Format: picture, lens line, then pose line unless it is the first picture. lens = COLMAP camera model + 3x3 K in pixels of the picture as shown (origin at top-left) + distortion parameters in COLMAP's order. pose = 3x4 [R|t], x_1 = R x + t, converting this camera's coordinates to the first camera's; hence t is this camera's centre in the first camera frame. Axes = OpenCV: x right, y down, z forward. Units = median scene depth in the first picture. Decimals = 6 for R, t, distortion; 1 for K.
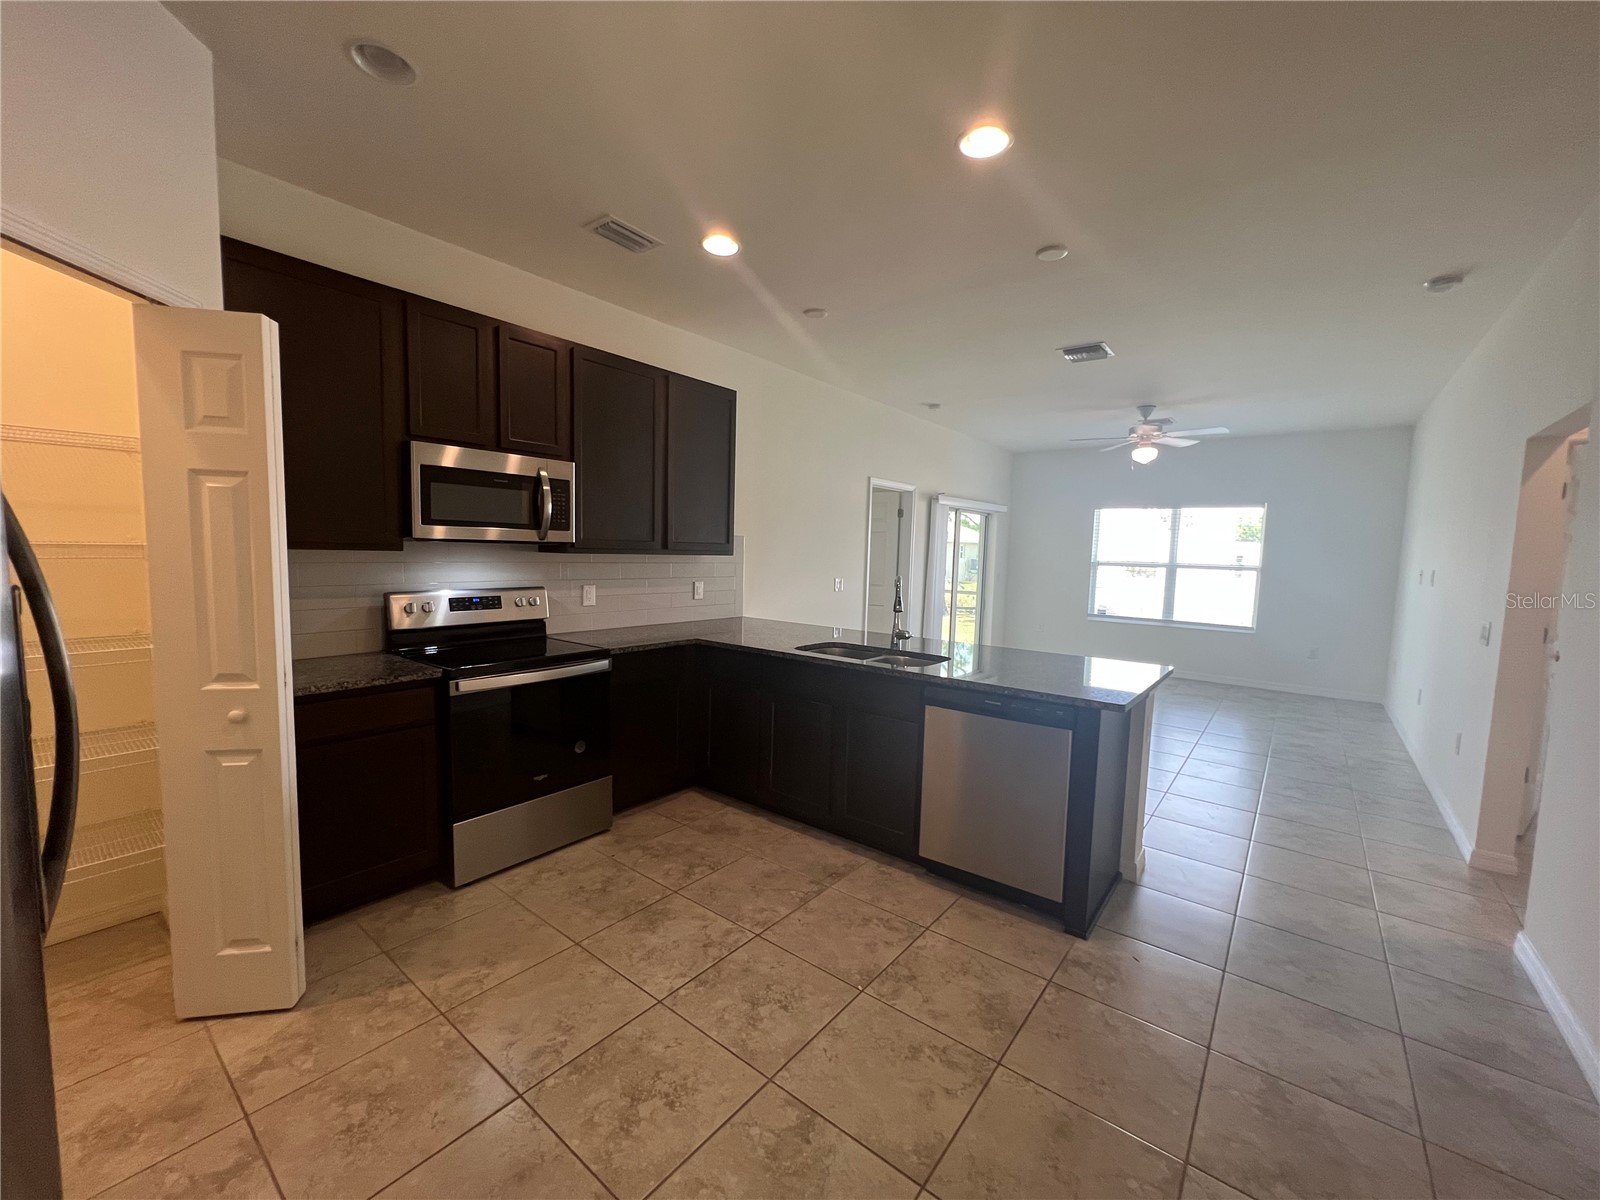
lens RADIAL K [[642.4, 0, 799.6], [0, 642.4, 603.1], [0, 0, 1]] dist [-0.001587, -0.000300]
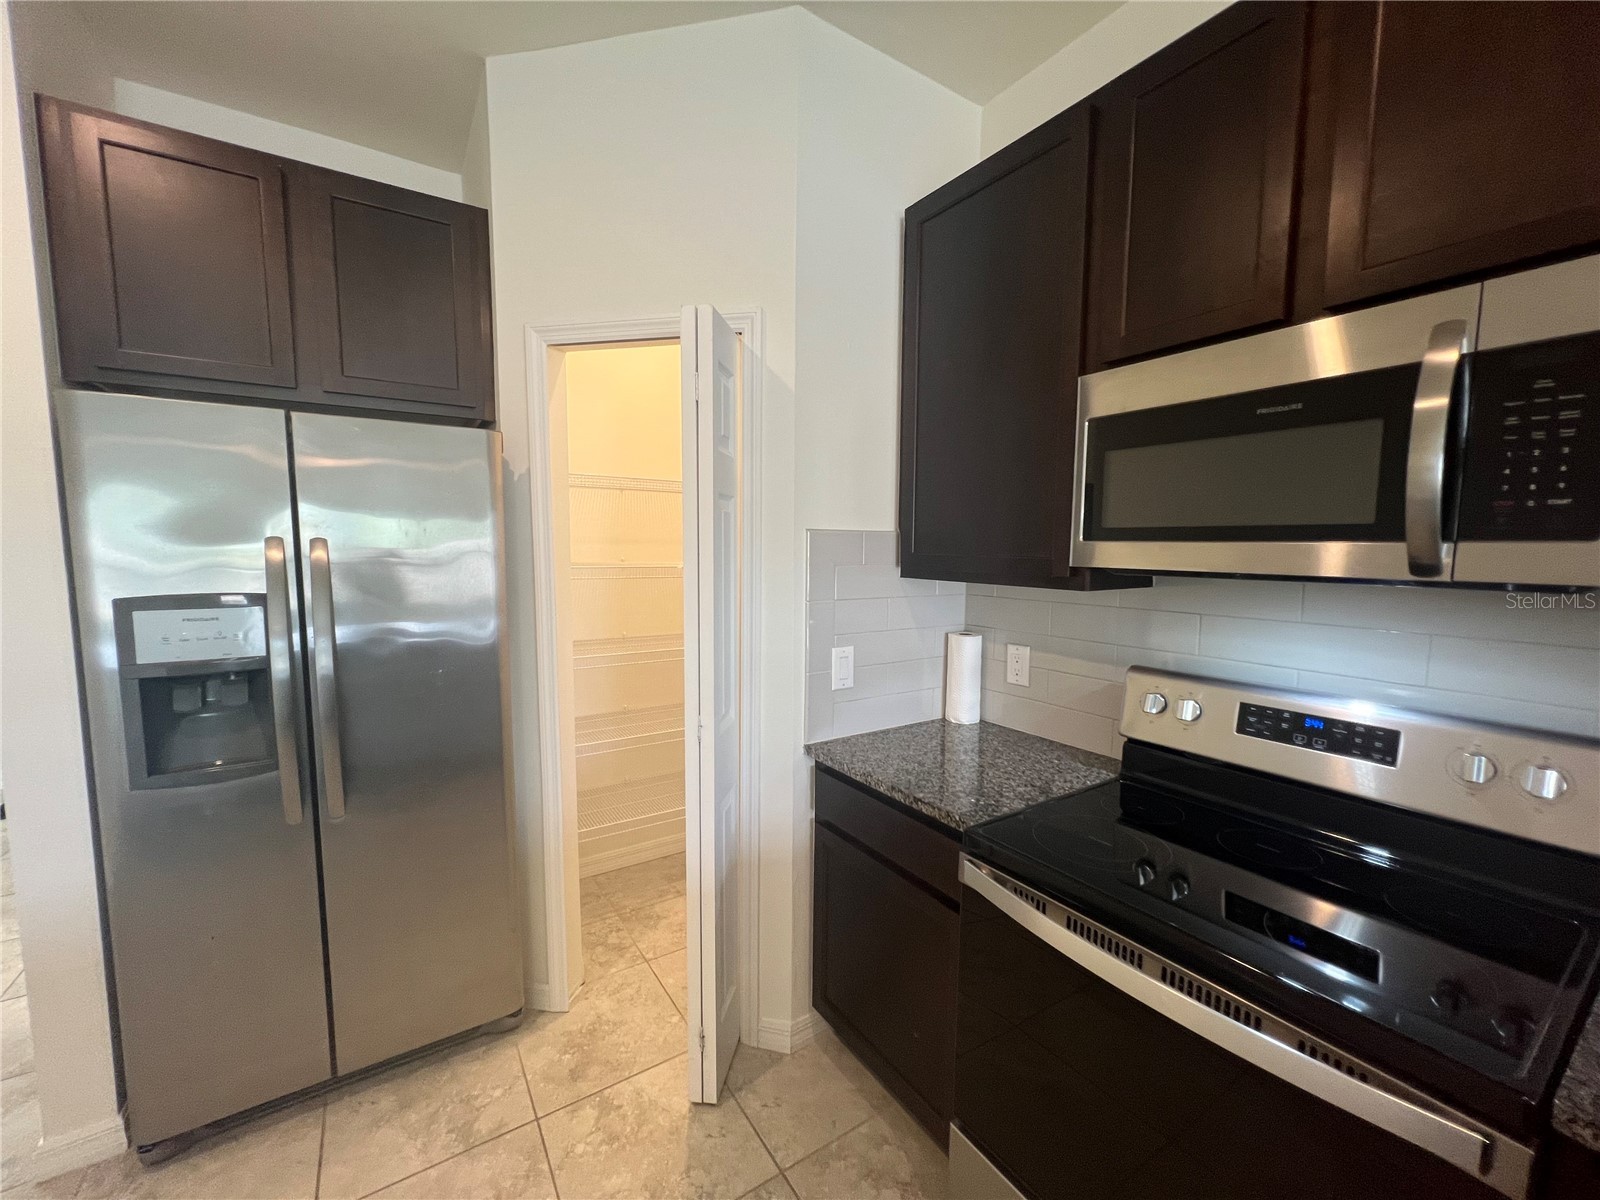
lens RADIAL K [[639.4, 0, 801.1], [0, 639.4, 604.8], [0, 0, 1]] dist [-0.001321, -0.000185]
pose [[-0.318898, 0.060834, -0.945835, -0.028899], [-0.095110, 0.990847, 0.095797, -0.071742], [0.943005, 0.120508, -0.310193, 0.688142]]
